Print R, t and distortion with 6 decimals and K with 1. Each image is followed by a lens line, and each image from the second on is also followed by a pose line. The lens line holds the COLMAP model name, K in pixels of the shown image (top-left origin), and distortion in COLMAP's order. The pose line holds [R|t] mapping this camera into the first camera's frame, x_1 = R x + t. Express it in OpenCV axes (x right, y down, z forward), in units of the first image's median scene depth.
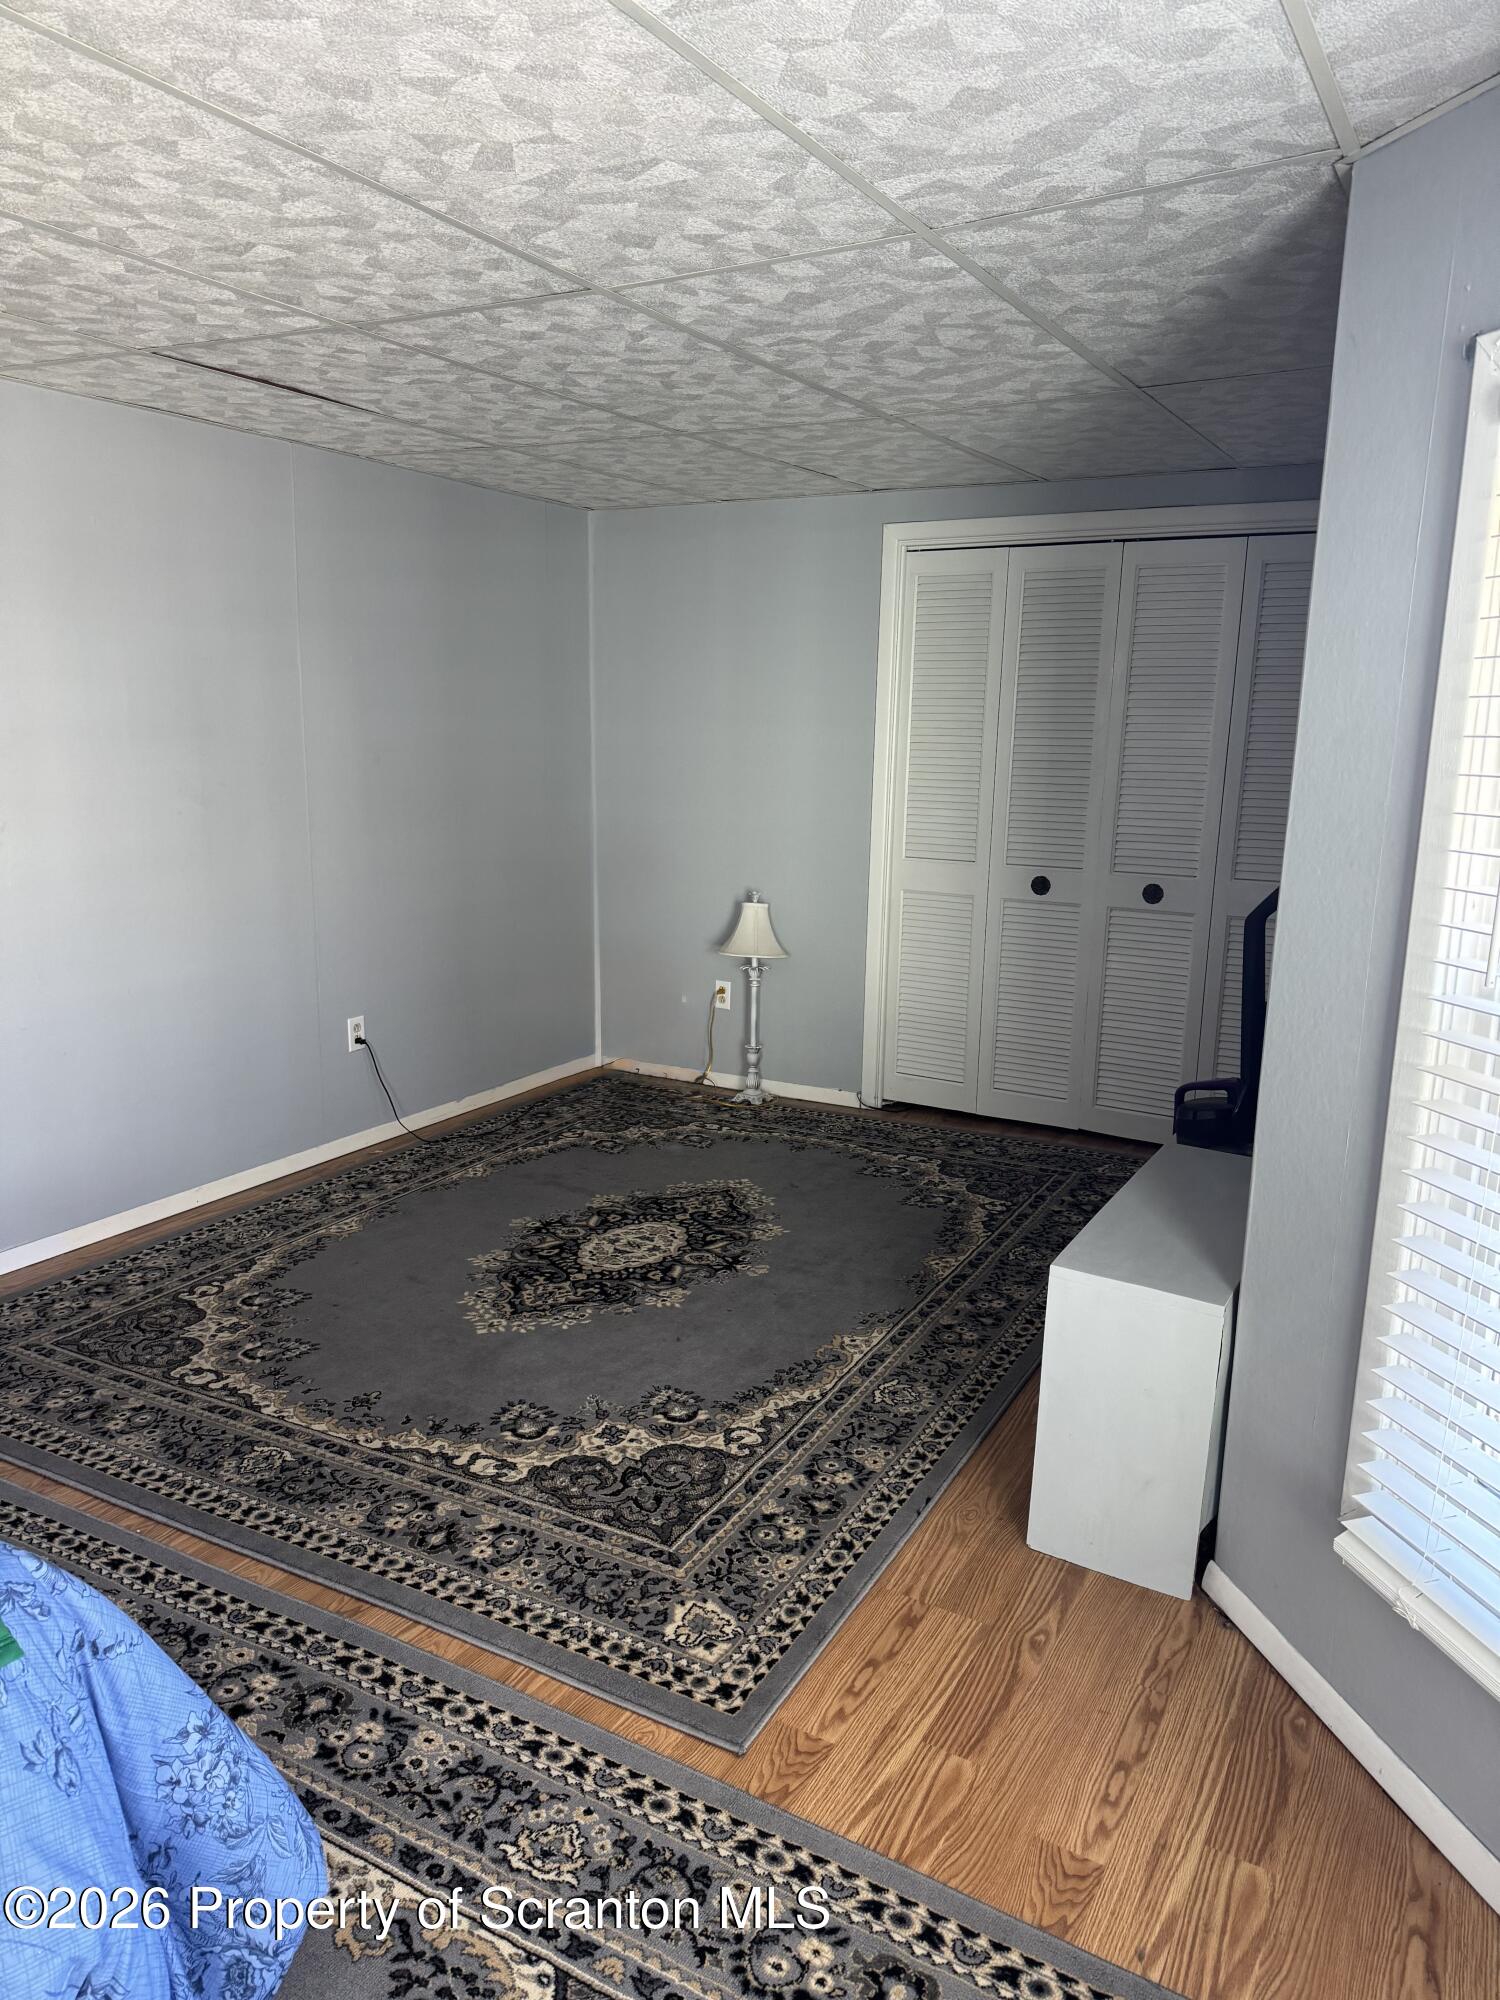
lens RADIAL K [[1416.2, 0, 749.9], [0, 1416.2, 1001.0], [0, 0, 1]] dist [0.043462, -0.044098]
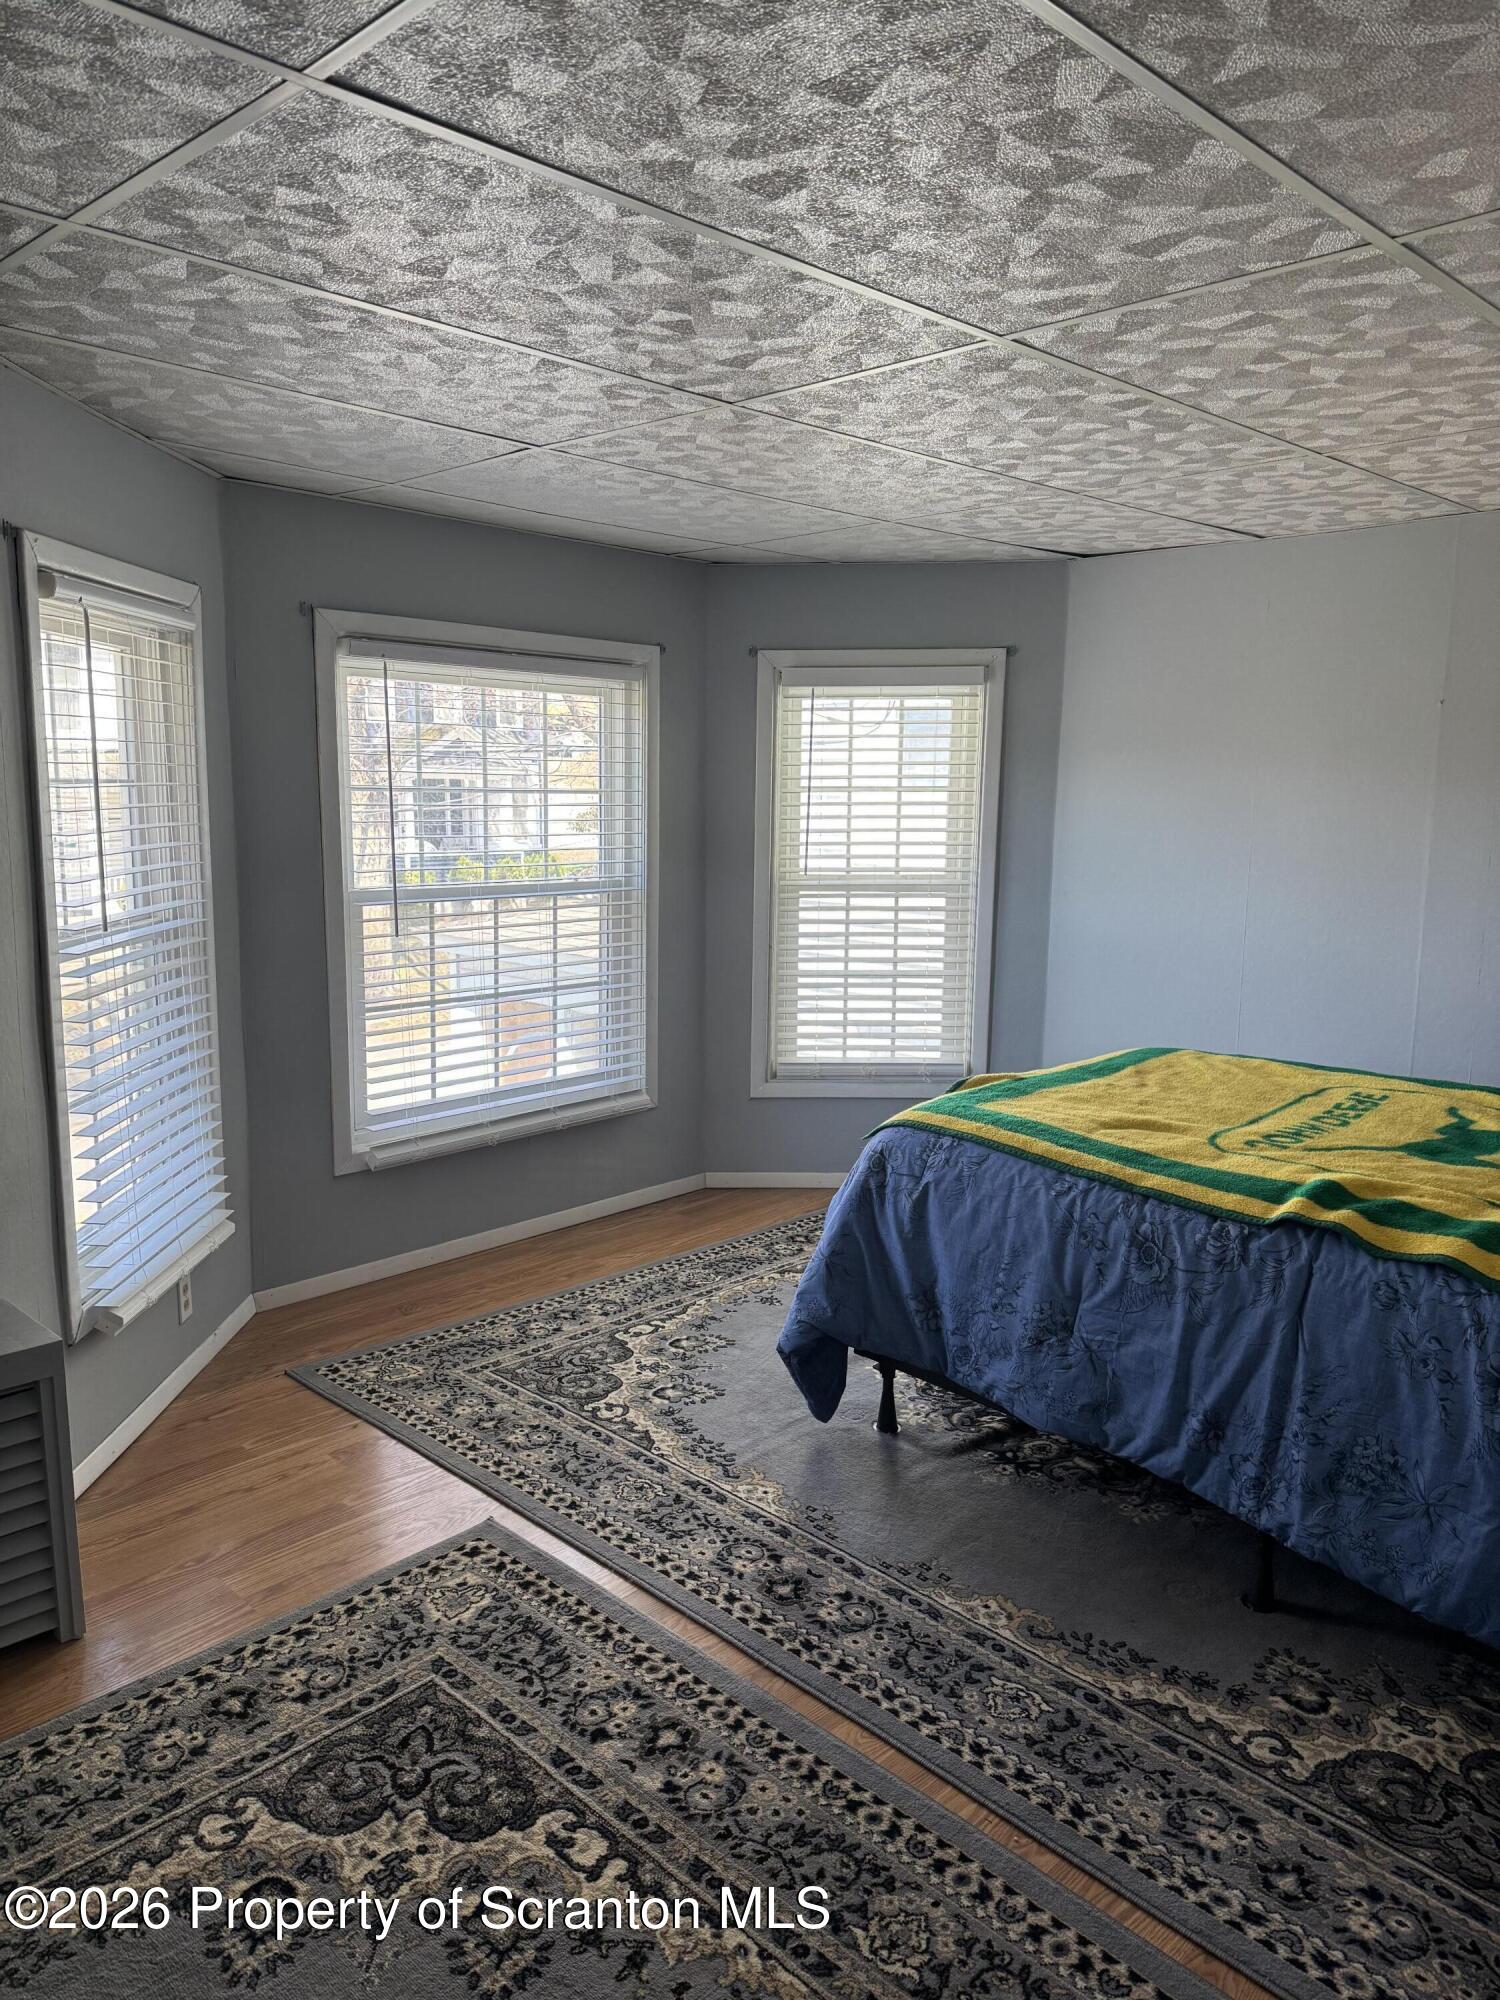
lens RADIAL K [[1416.2, 0, 747.9], [0, 1416.2, 1002.1], [0, 0, 1]] dist [0.043462, -0.044098]
pose [[-0.966073, -0.069406, 0.248769, -0.480859], [0.024355, 0.934440, 0.355287, -0.375555], [-0.257119, 0.349292, -0.901047, 1.718827]]
